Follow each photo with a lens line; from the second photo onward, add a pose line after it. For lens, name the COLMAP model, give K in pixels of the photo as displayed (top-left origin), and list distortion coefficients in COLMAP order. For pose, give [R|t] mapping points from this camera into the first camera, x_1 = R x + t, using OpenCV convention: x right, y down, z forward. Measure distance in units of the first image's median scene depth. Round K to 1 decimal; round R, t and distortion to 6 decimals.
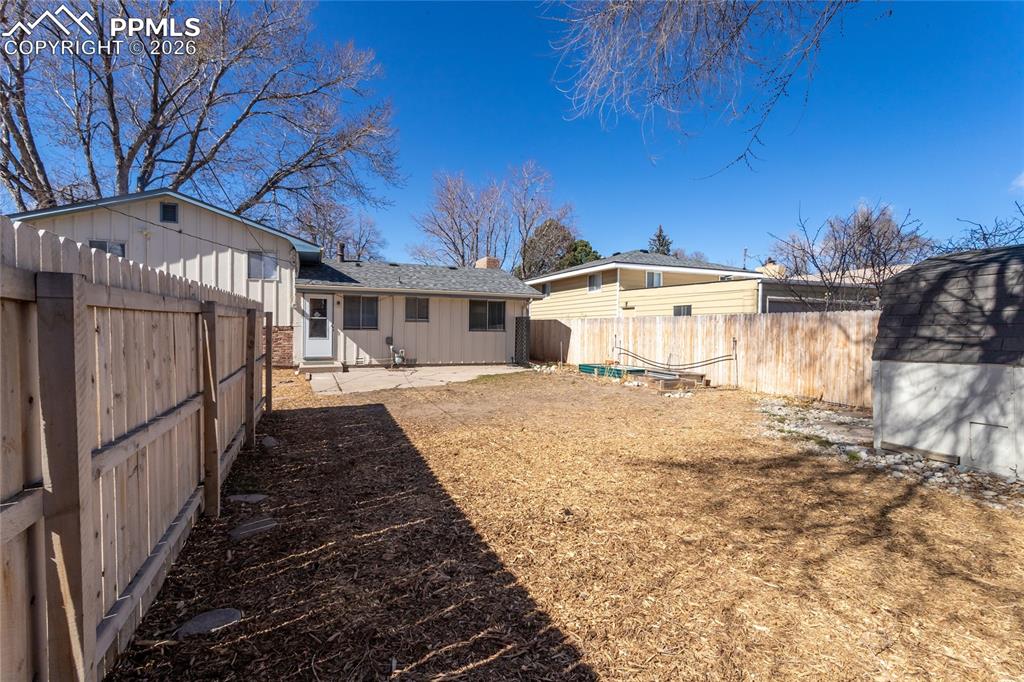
lens RADIAL K [[483.5, 0, 509.2], [0, 483.5, 321.3], [0, 0, 1]] dist [-0.004364, 0.003237]
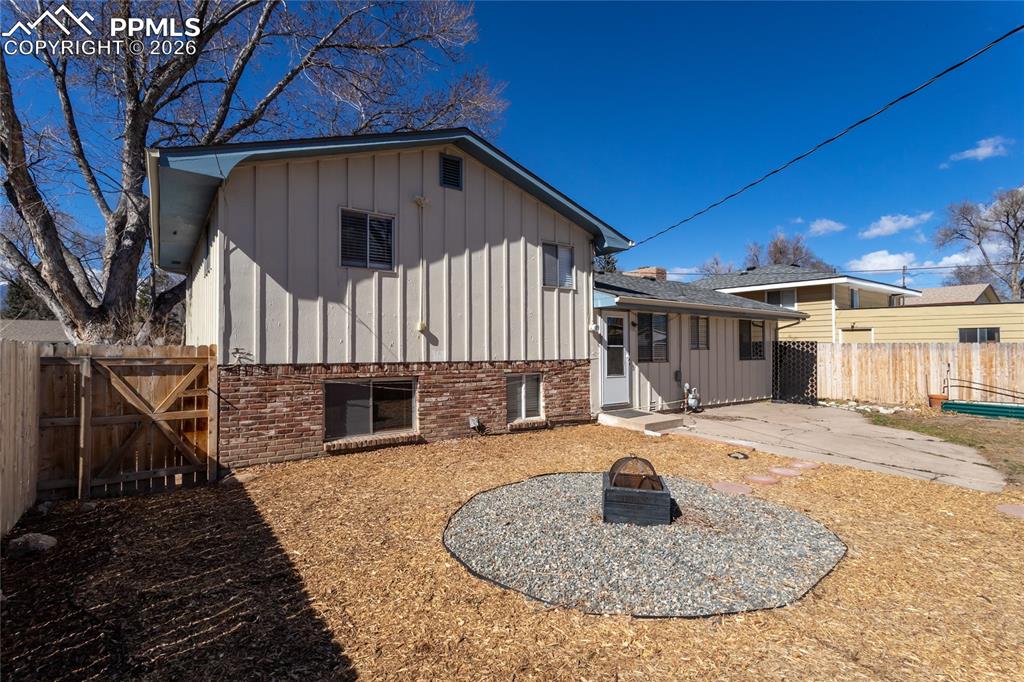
lens RADIAL K [[483.5, 0, 506.9], [0, 483.5, 334.7], [0, 0, 1]] dist [-0.004364, 0.003237]
pose [[0.973998, -0.002605, 0.226540, -0.678676], [0.004396, 0.999963, -0.007399, -0.018264], [-0.226513, 0.008202, 0.973974, 0.365428]]
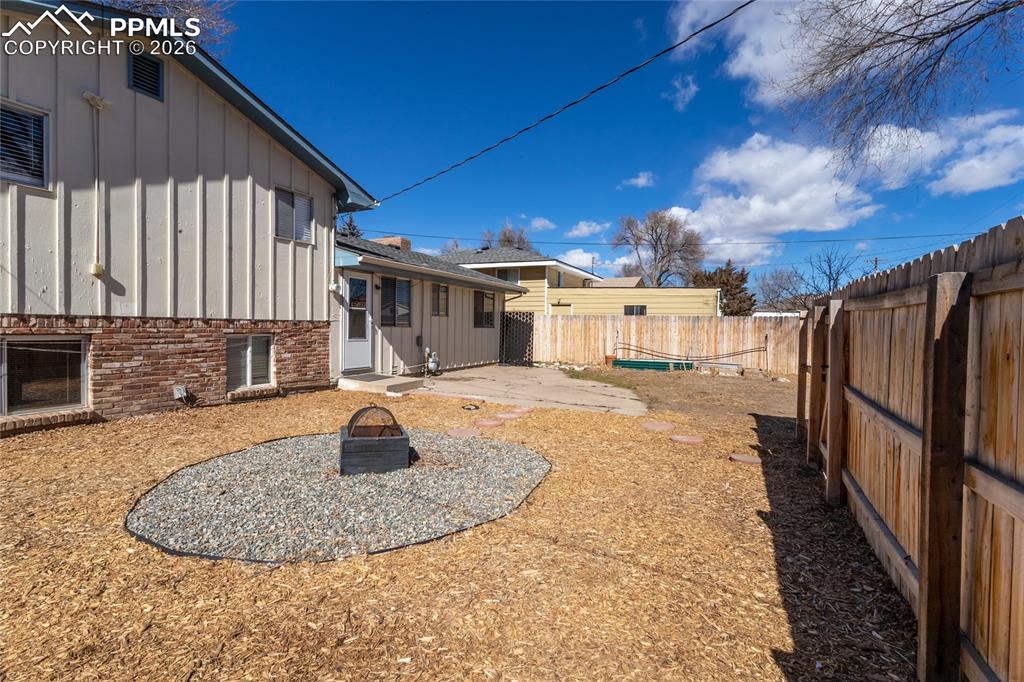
lens RADIAL K [[483.5, 0, 510.9], [0, 483.5, 329.2], [0, 0, 1]] dist [-0.004364, 0.003237]
pose [[0.729662, -0.003584, 0.683799, -0.673758], [-0.019238, 0.999483, 0.025768, 0.000038], [-0.683537, -0.031957, 0.729216, 0.371275]]
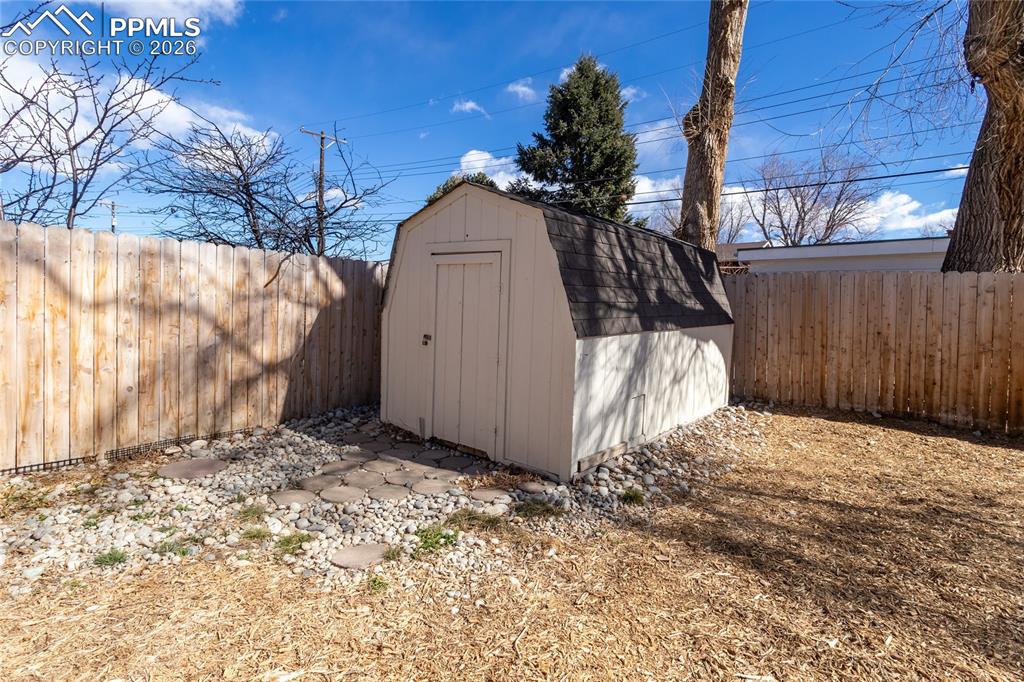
lens RADIAL K [[483.5, 0, 543.1], [0, 483.5, 339.2], [0, 0, 1]] dist [-0.004364, 0.003237]
pose [[-0.531033, -0.077387, 0.843810, 0.096310], [-0.041664, 0.997001, 0.065216, 0.016128], [-0.846326, -0.000524, -0.532664, 0.499826]]
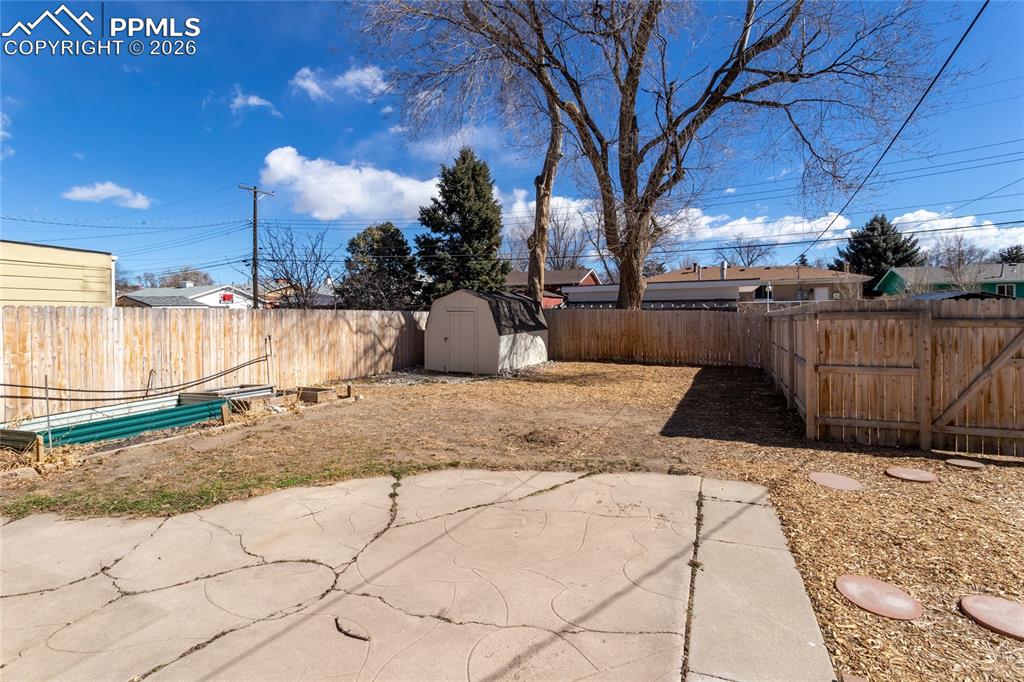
lens RADIAL K [[483.5, 0, 528.4], [0, 483.5, 326.3], [0, 0, 1]] dist [-0.004364, 0.003237]
pose [[-0.721221, -0.019861, 0.692421, -0.345319], [-0.010672, 0.999789, 0.017562, -0.001887], [-0.692623, 0.005277, -0.721280, 0.939032]]
